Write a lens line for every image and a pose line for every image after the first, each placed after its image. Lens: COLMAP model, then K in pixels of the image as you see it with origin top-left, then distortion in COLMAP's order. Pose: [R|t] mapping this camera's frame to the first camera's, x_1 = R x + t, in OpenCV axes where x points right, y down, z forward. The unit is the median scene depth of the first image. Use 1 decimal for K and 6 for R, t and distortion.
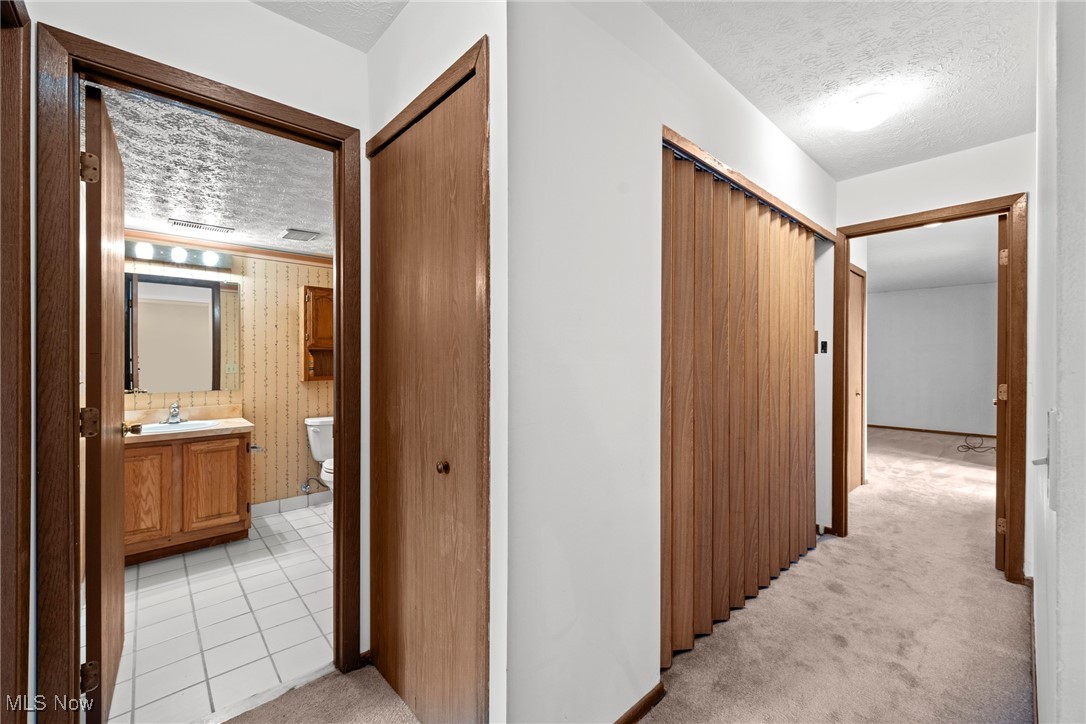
lens RADIAL K [[442.4, 0, 543.3], [0, 442.4, 363.2], [0, 0, 1]] dist [0.001620, 0.000155]
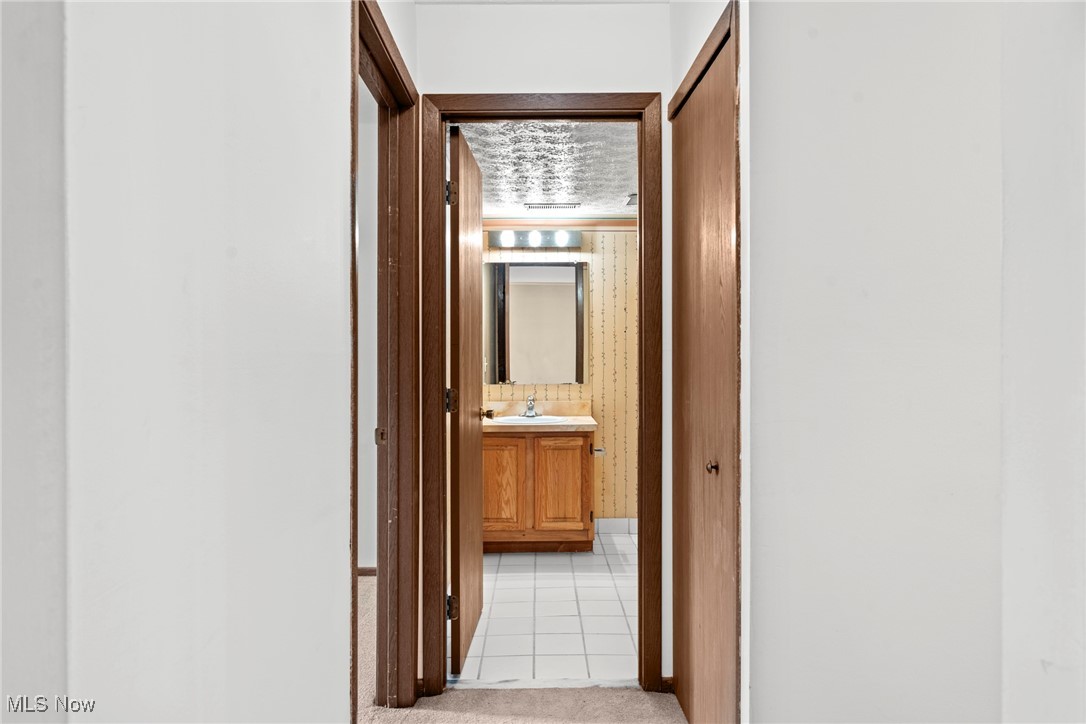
lens RADIAL K [[722.6, 0, 543.0], [0, 722.6, 362.0], [0, 0, 1]] dist [0.004145, 0.000728]
pose [[0.750087, 0.007221, -0.661300, 0.251844], [-0.000962, 0.999951, 0.009827, 0.003231], [0.661339, -0.006735, 0.750057, -0.172949]]
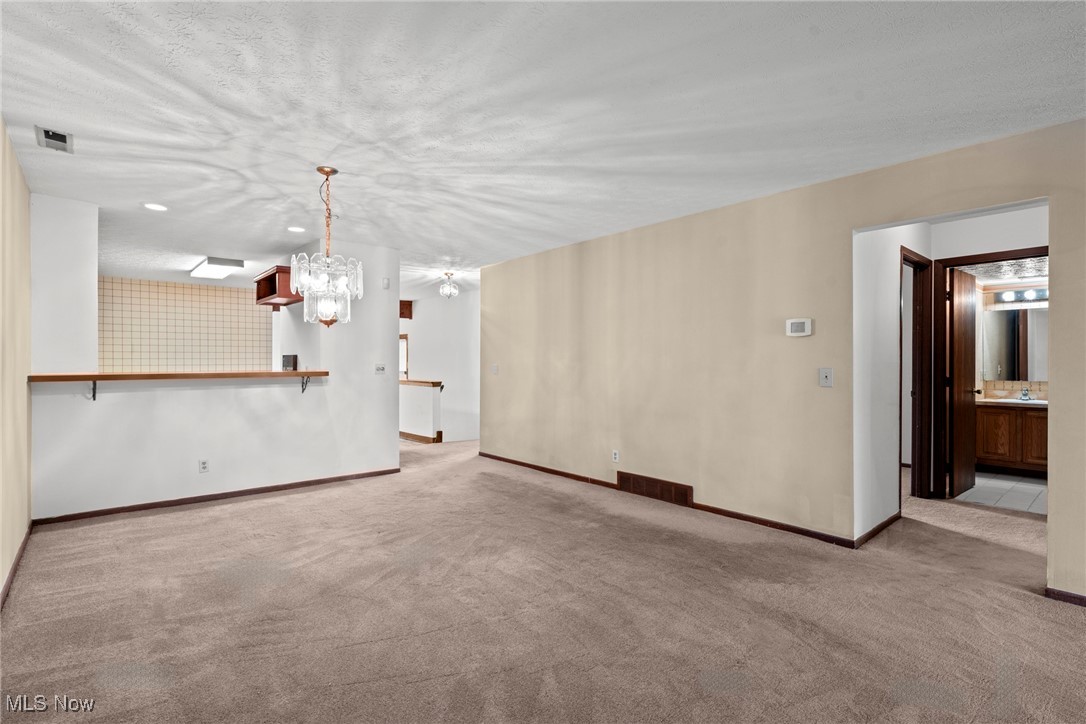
lens RADIAL K [[513.5, 0, 543.0], [0, 513.5, 362.0], [0, 0, 1]] dist [-0.000141, -0.000412]
pose [[-0.024640, -0.000045, -0.999696, 1.290467], [-0.003967, 0.999992, 0.000053, 0.004554], [0.999689, 0.003967, -0.024640, -0.852178]]
